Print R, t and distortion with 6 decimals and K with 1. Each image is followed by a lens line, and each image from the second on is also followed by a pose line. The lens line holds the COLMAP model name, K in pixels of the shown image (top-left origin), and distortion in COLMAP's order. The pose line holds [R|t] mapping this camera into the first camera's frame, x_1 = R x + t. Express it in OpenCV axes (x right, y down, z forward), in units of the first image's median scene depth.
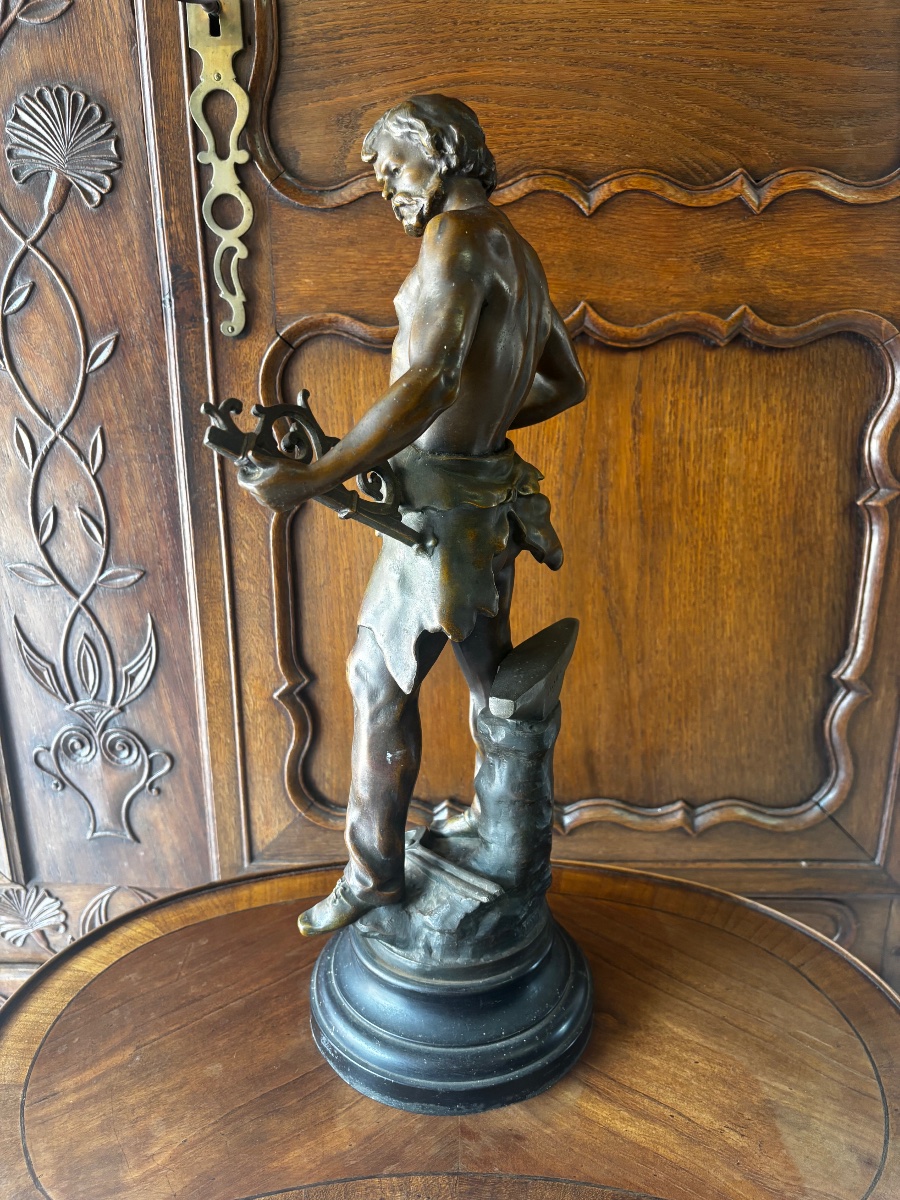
lens RADIAL K [[889.8, 0, 446.4], [0, 889.8, 600.7], [0, 0, 1]] dist [0.024094, -0.033577]
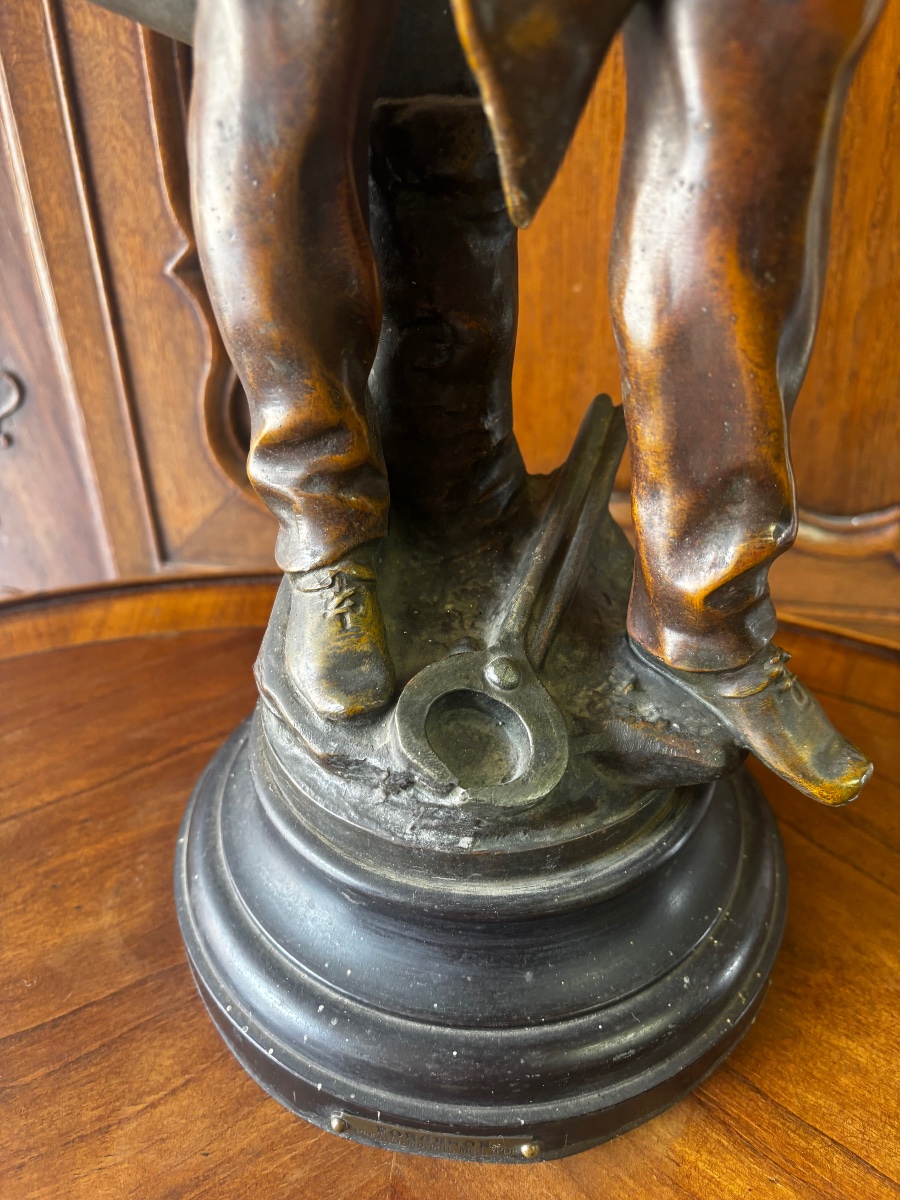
lens RADIAL K [[889.8, 0, 470.9], [0, 889.8, 587.2], [0, 0, 1]] dist [0.024094, -0.033577]
pose [[0.994947, 0.067700, -0.074146, 0.047127], [-0.042986, 0.954595, 0.294791, 0.136500], [0.090737, -0.290114, 0.952681, 0.492726]]
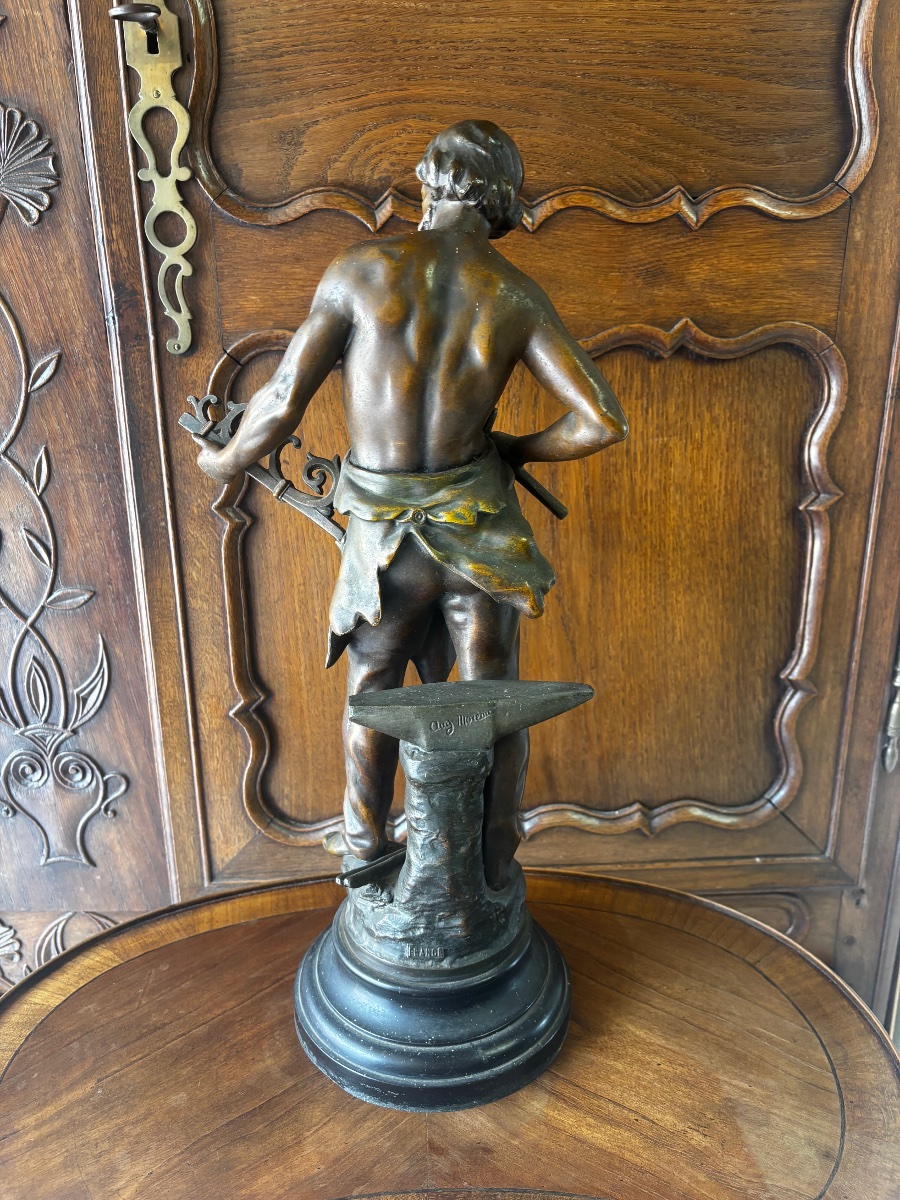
lens RADIAL K [[889.8, 0, 450.2], [0, 889.8, 596.2], [0, 0, 1]] dist [0.024094, -0.033577]
pose [[0.998223, -0.026034, 0.053603, 0.001276], [0.026233, 0.999651, -0.003016, -0.015857], [-0.053505, 0.004417, 0.998558, -0.005152]]
